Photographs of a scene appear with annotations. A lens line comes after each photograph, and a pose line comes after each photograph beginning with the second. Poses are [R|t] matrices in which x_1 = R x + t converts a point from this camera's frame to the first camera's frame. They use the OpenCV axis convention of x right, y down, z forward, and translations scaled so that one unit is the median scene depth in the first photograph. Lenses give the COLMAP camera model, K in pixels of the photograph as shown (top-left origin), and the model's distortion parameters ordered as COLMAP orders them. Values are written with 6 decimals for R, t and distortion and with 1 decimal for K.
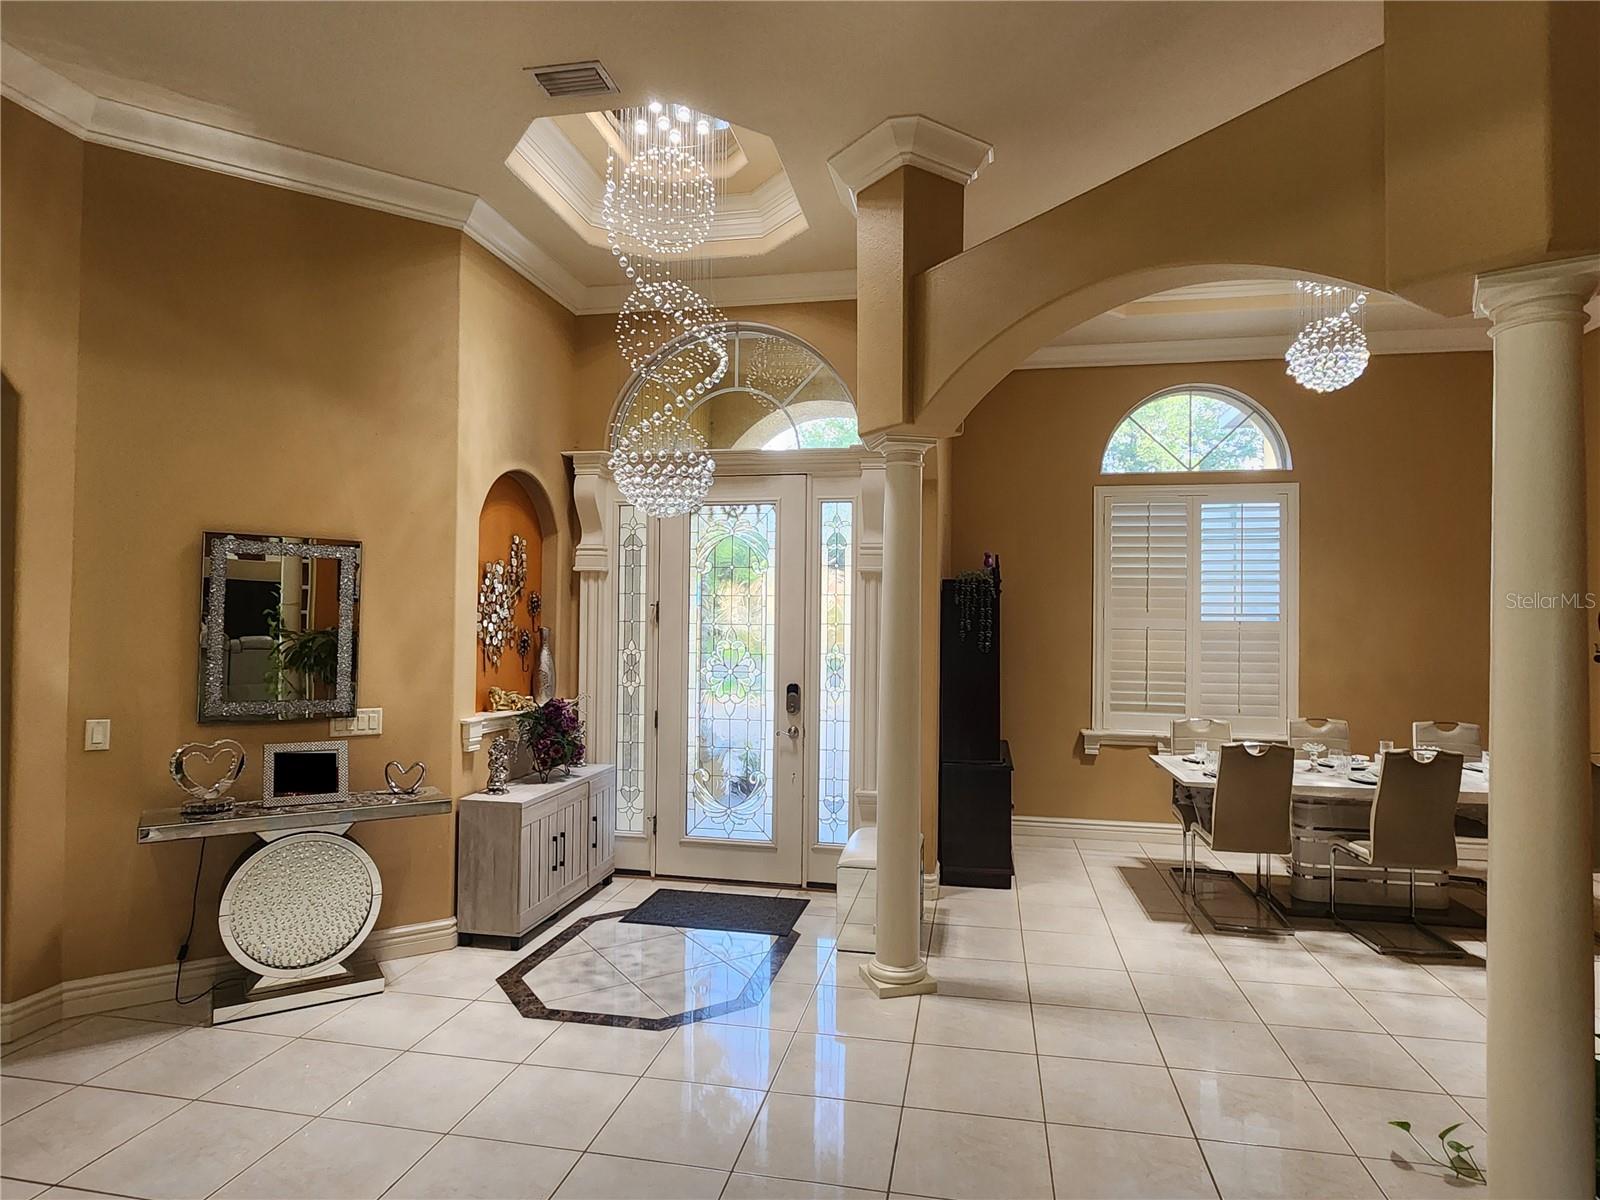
lens RADIAL K [[903.5, 0, 808.8], [0, 903.5, 598.9], [0, 0, 1]] dist [-0.002196, 0.000298]
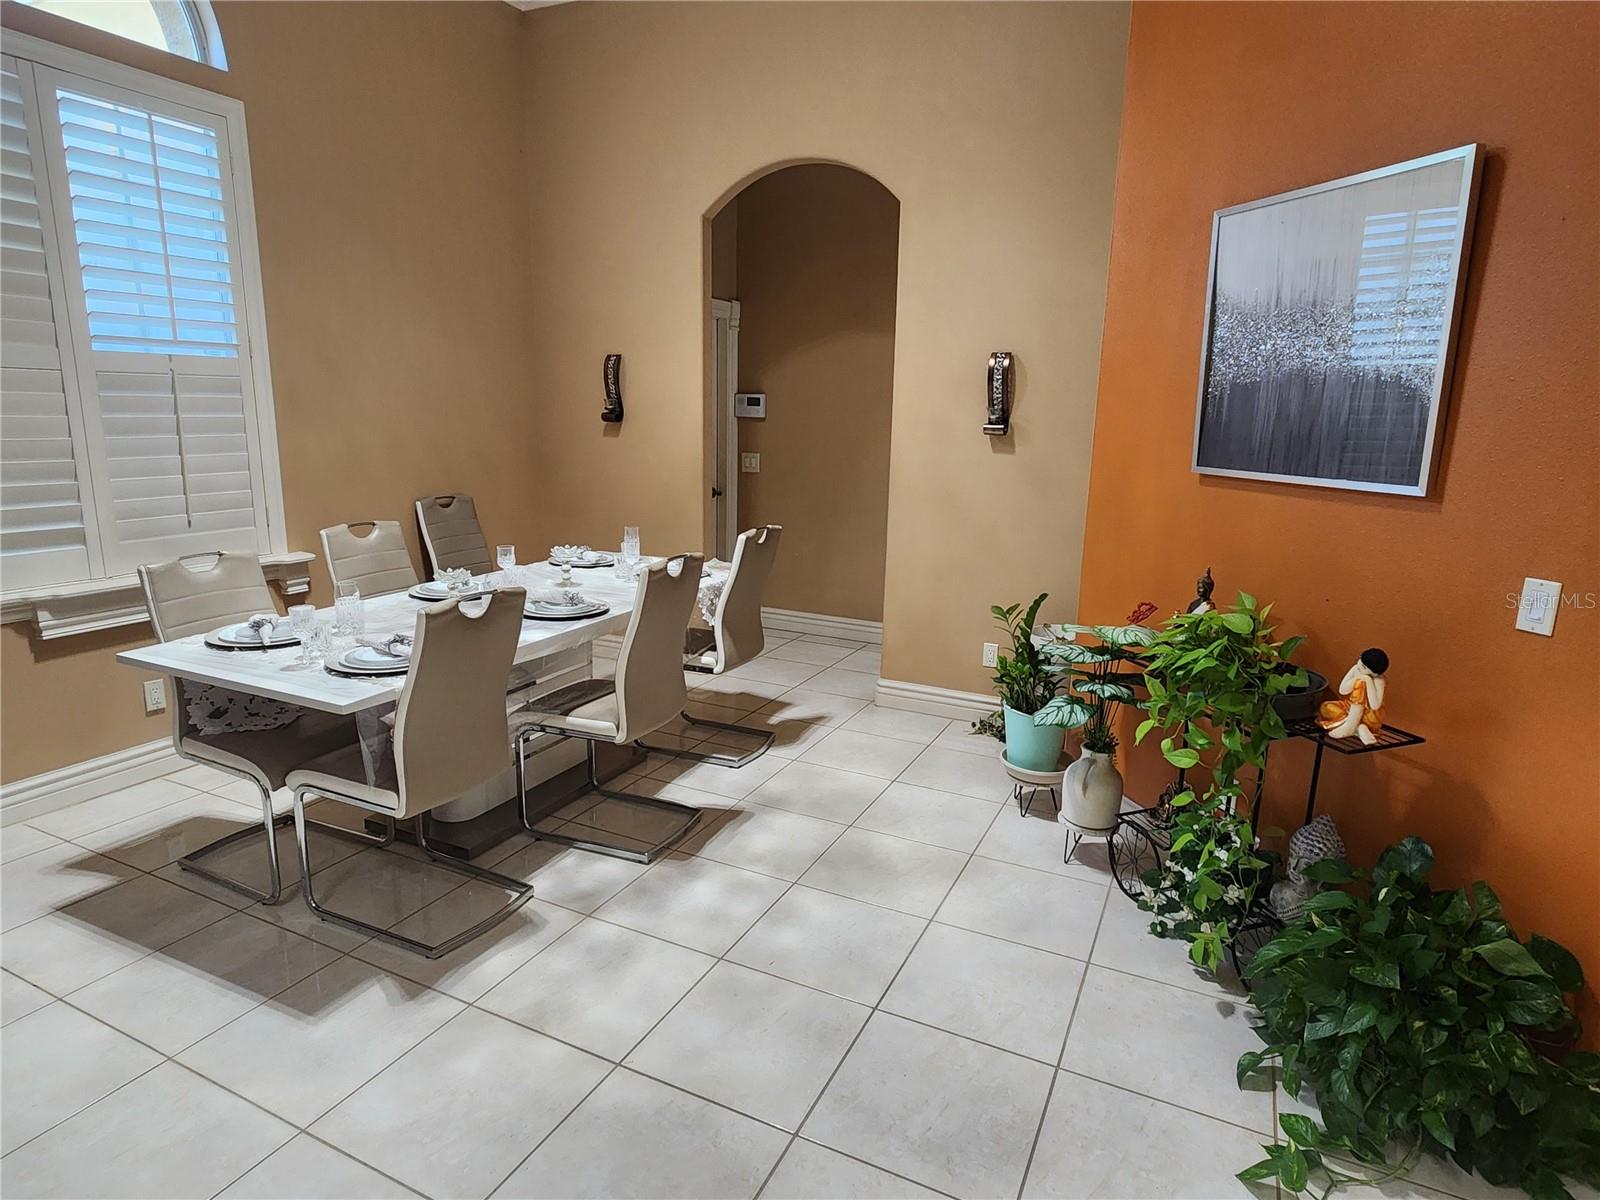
lens RADIAL K [[903.5, 0, 808.8], [0, 903.5, 598.9], [0, 0, 1]] dist [-0.002196, 0.000298]
pose [[0.251952, -0.212431, 0.944136, 0.059302], [-0.044716, 0.972012, 0.230636, 0.034840], [-0.966706, -0.100327, 0.235401, 0.695608]]
